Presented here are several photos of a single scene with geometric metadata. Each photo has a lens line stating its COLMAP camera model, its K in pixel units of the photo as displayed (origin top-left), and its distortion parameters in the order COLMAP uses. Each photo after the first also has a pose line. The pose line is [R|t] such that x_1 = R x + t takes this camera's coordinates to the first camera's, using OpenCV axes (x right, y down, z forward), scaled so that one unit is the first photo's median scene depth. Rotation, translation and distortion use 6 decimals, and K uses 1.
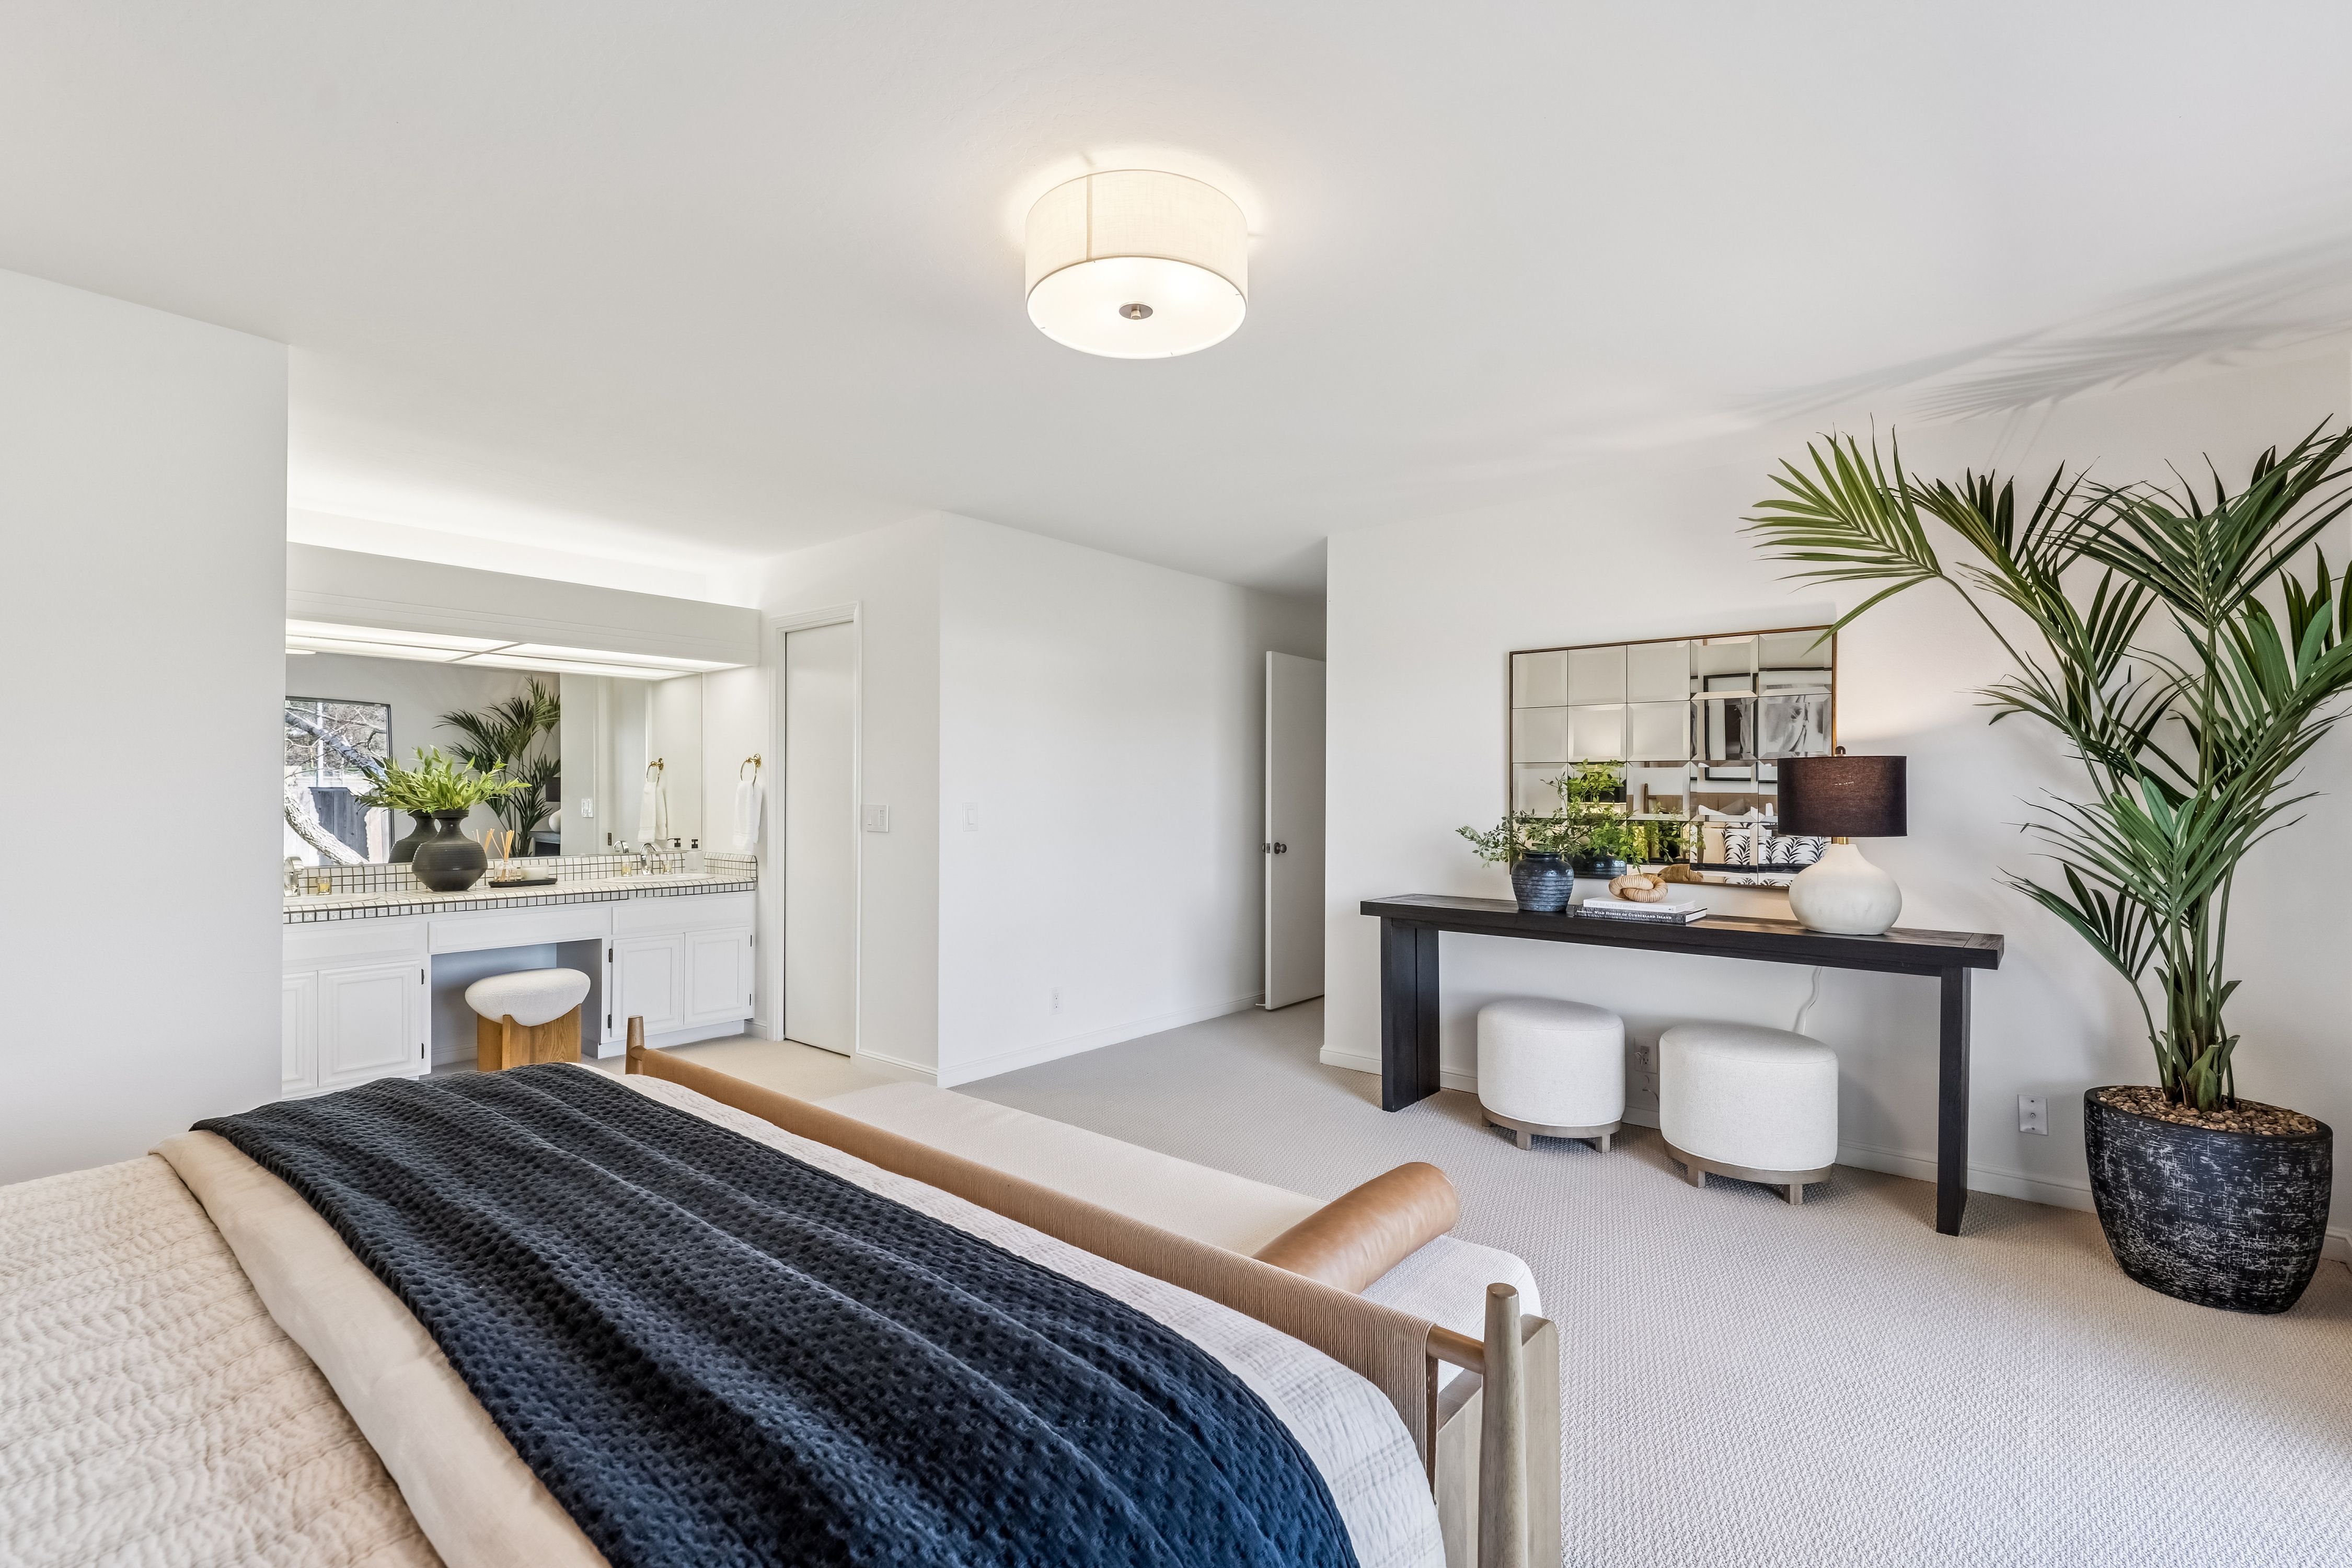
lens RADIAL K [[1061.7, 0, 1178.8], [0, 1061.7, 790.3], [0, 0, 1]] dist [-0.000119, -0.000444]
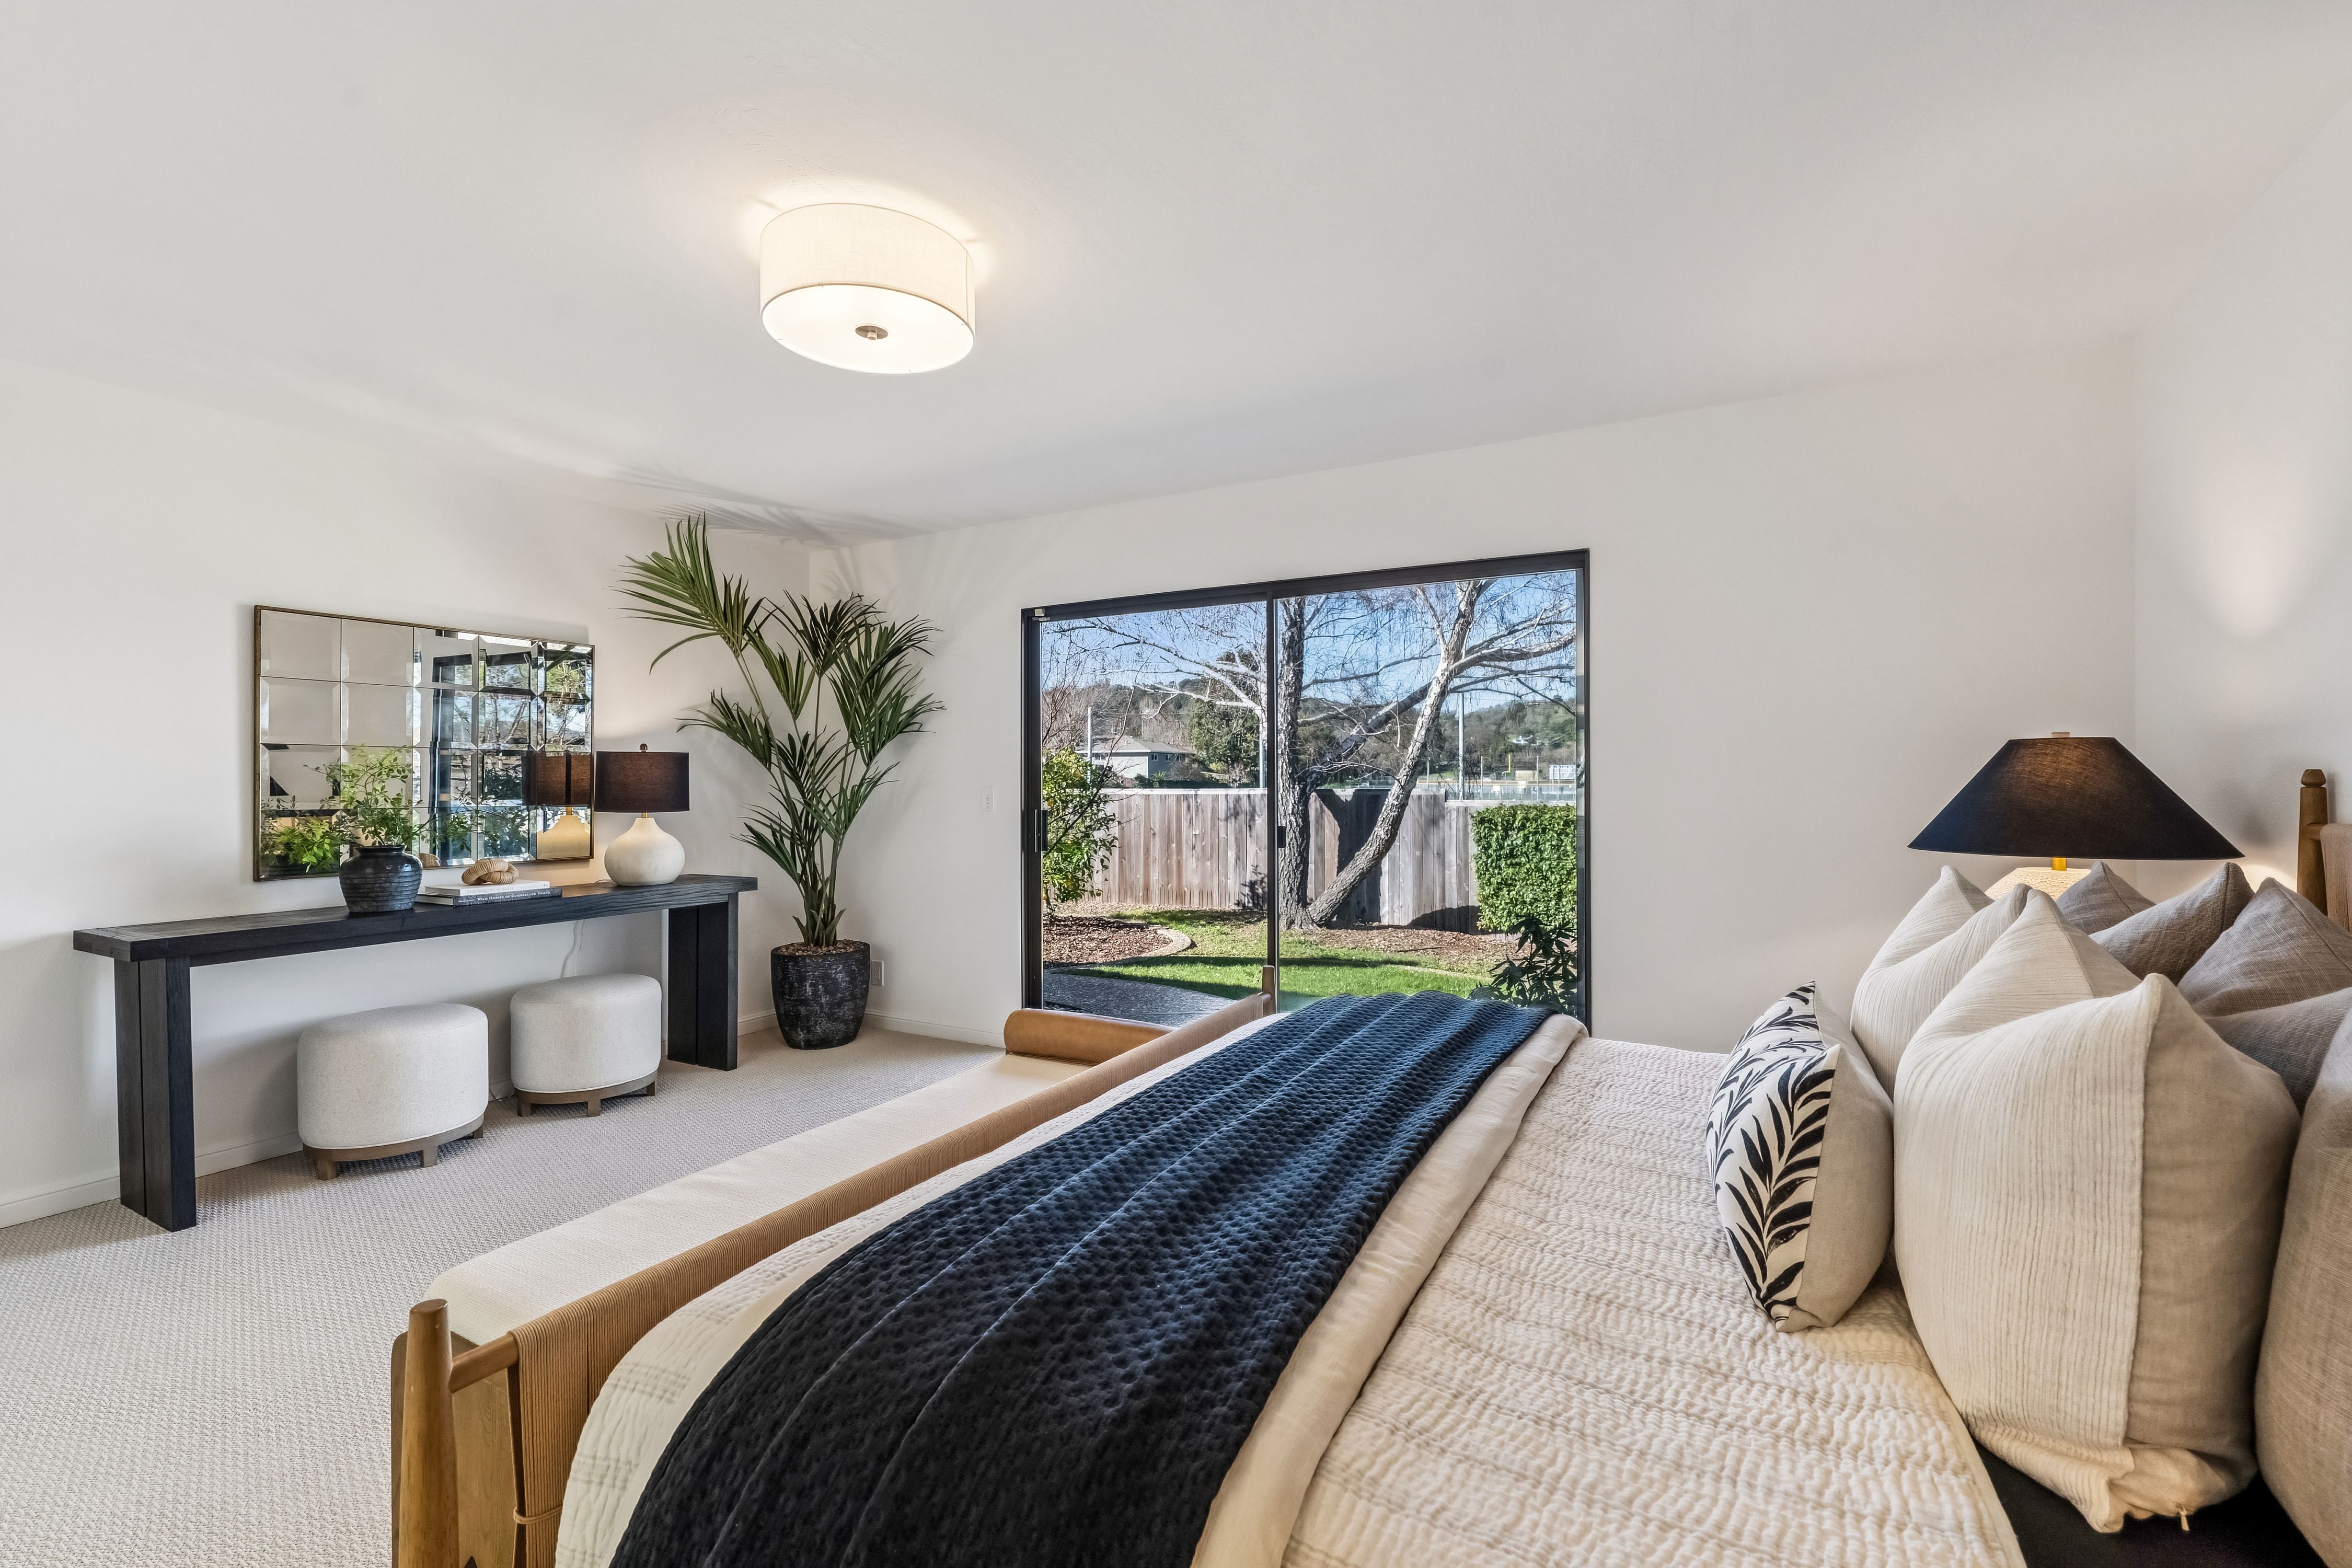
lens RADIAL K [[982.3, 0, 1185.8], [0, 982.3, 783.4], [0, 0, 1]] dist [-0.002769, -0.001144]
pose [[-0.186472, -0.006951, 0.982436, -0.702771], [-0.003146, 0.999974, 0.006478, -0.002502], [-0.982455, -0.001883, -0.186489, 0.565294]]
